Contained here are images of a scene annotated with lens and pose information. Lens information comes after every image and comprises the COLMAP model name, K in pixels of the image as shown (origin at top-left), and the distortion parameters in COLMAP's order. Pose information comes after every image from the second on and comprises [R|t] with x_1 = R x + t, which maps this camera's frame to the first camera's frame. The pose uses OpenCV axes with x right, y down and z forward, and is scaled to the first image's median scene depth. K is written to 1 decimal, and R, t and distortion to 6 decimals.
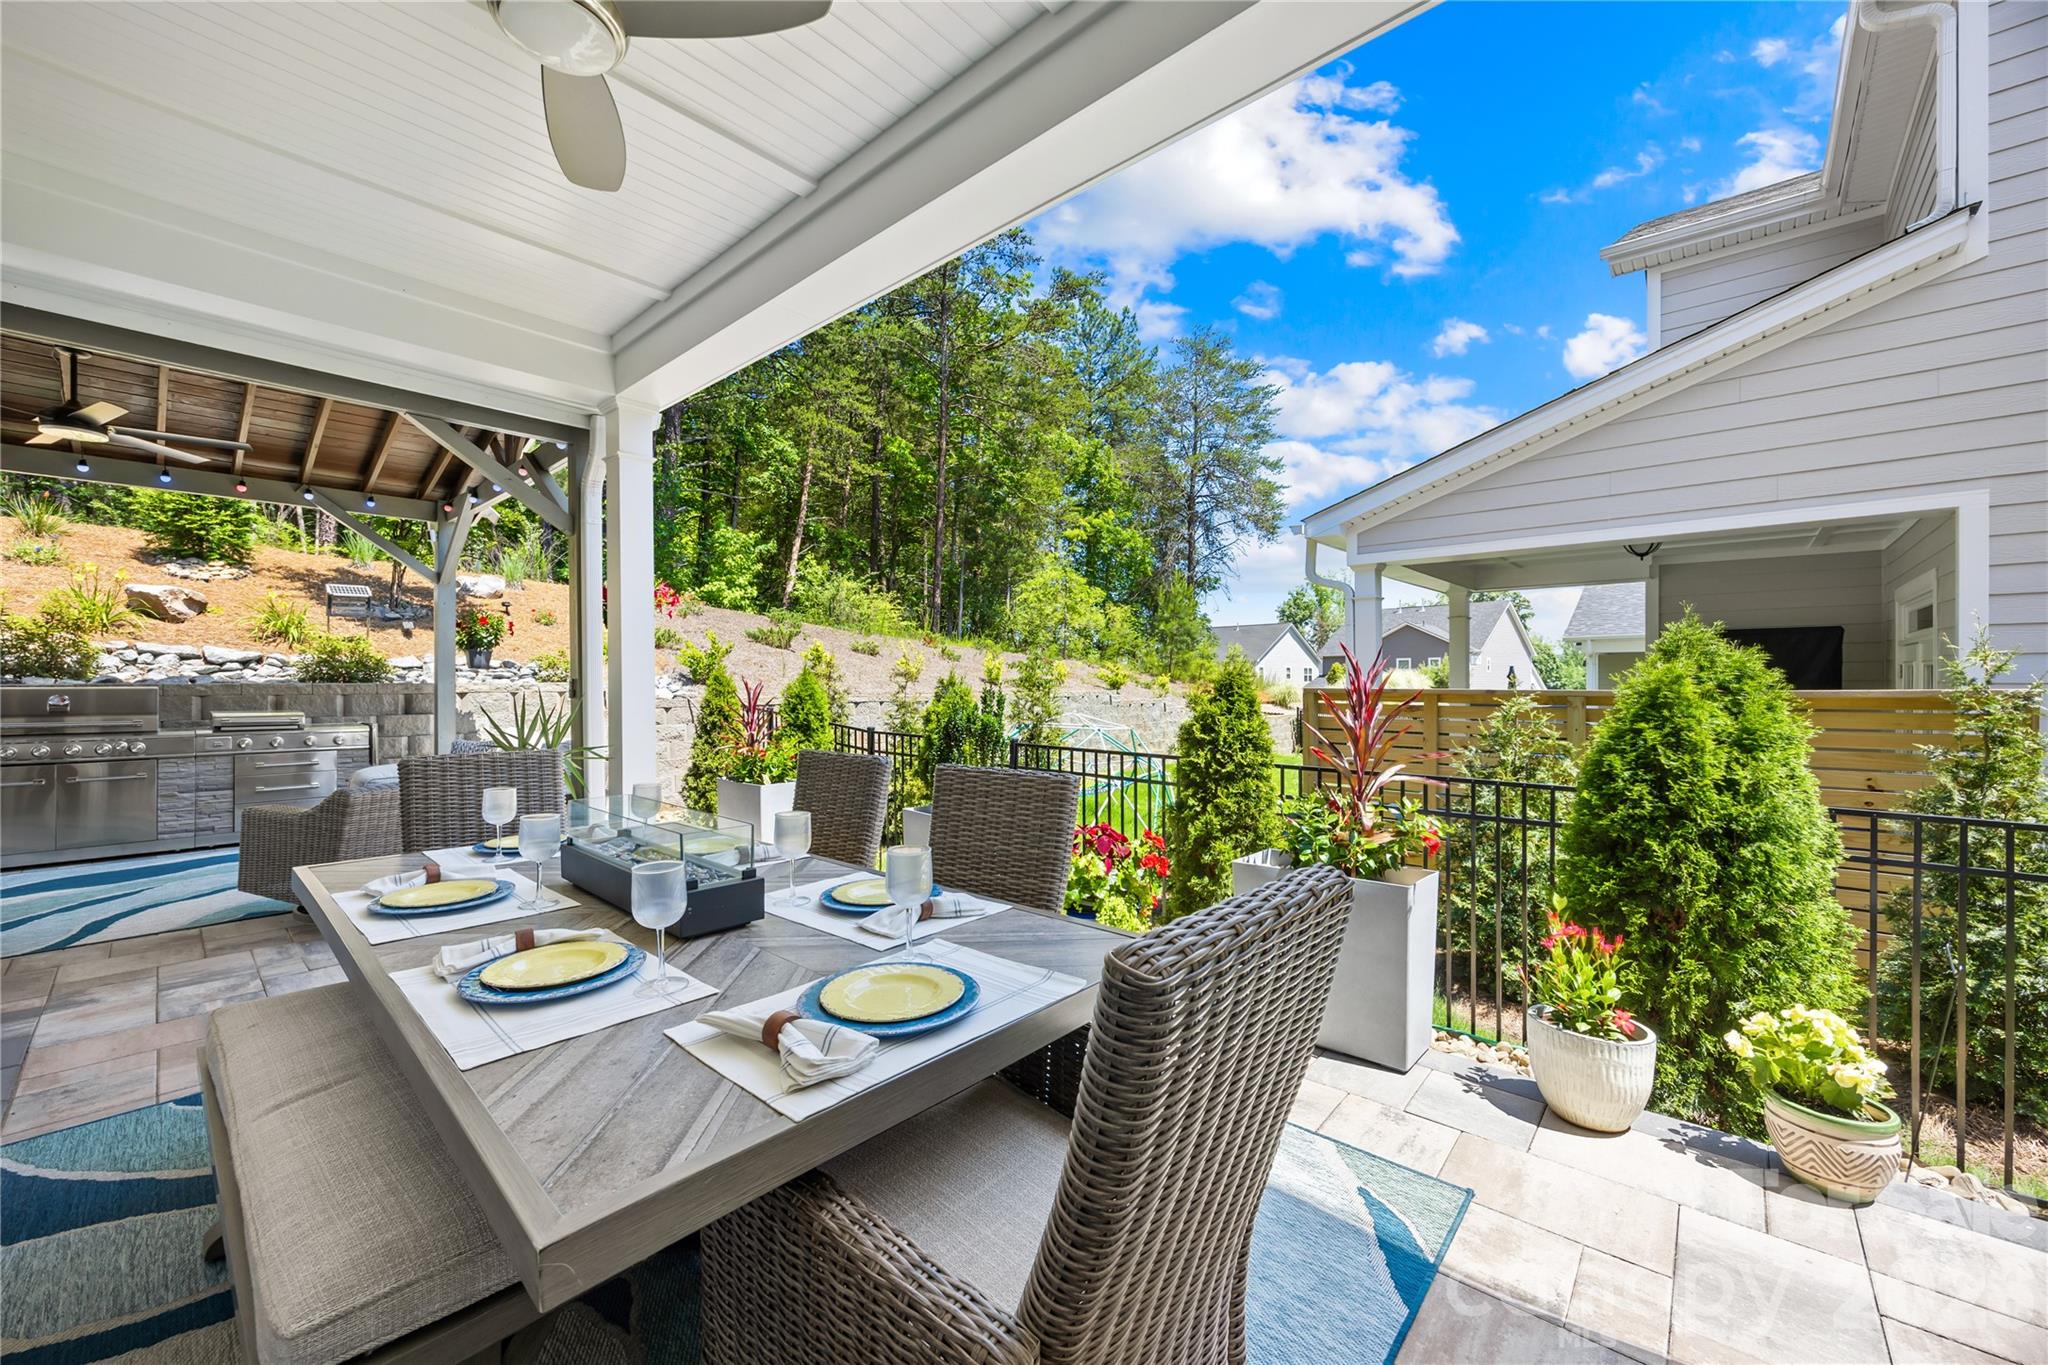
lens RADIAL K [[784.3, 0, 1024.9], [0, 784.3, 673.5], [0, 0, 1]] dist [-0.006815, 0.000154]
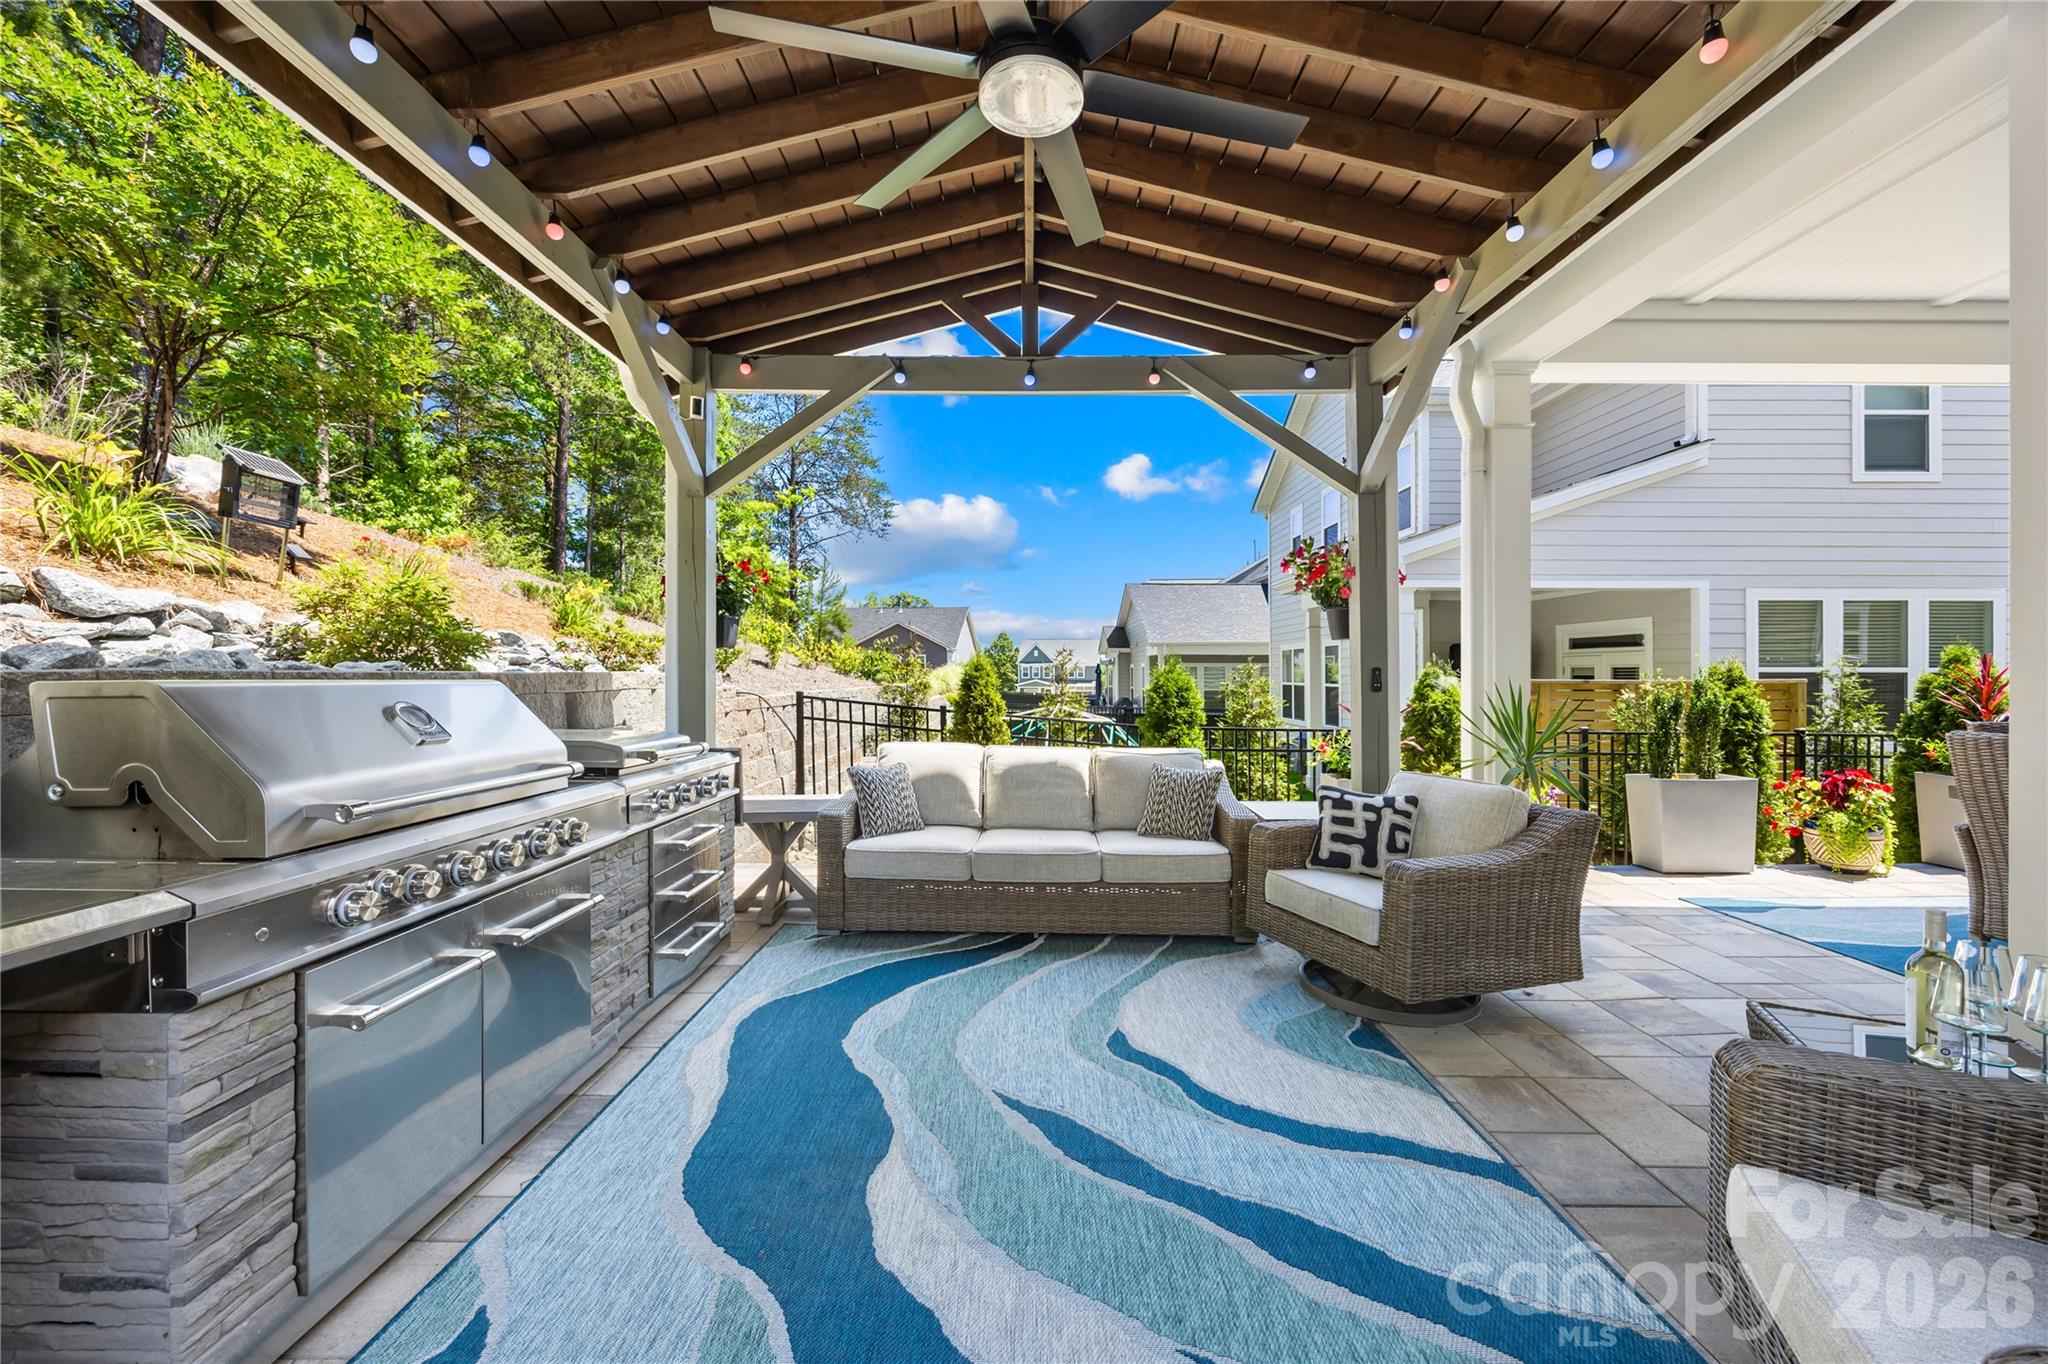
lens RADIAL K [[792.2, 0, 1024.0], [0, 792.2, 668.8], [0, 0, 1]] dist [-0.001944, -0.000217]
pose [[0.745414, 0.009359, 0.666537, -0.953285], [-0.010845, 0.999939, -0.001912, 0.007826], [-0.666514, -0.005804, 0.745470, 0.418719]]
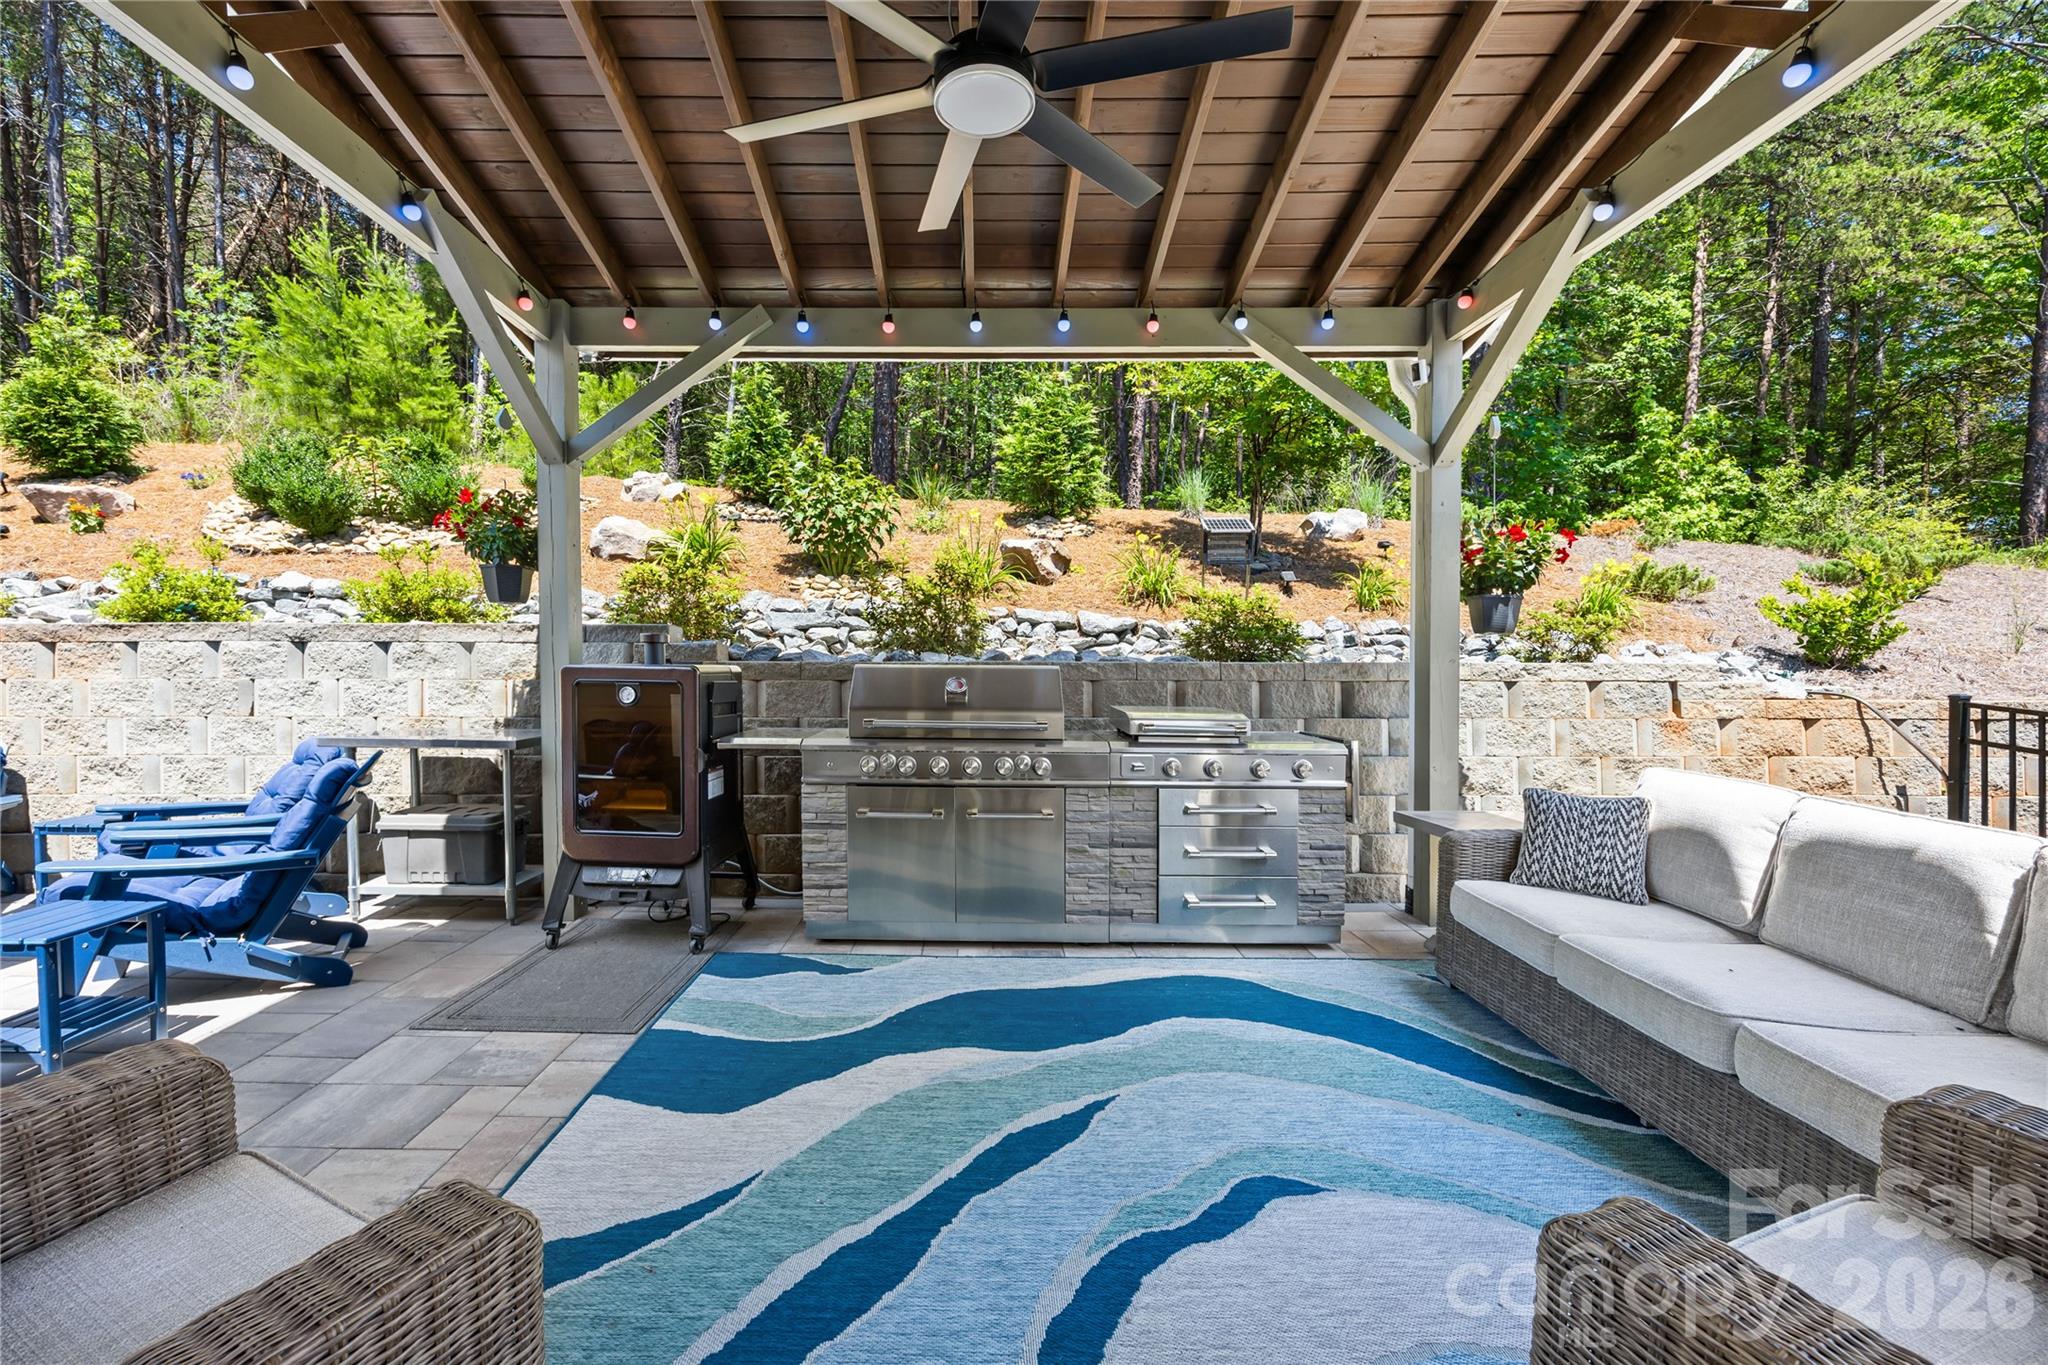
lens RADIAL K [[833.5, 0, 975.9], [0, 833.5, 687.9], [0, 0, 1]] dist [-0.005312, -0.000096]
pose [[0.662046, 0.019995, -0.749197, -0.536709], [0.003633, 0.999547, 0.029886, 0.012286], [0.749455, -0.022507, 0.661673, 0.416039]]
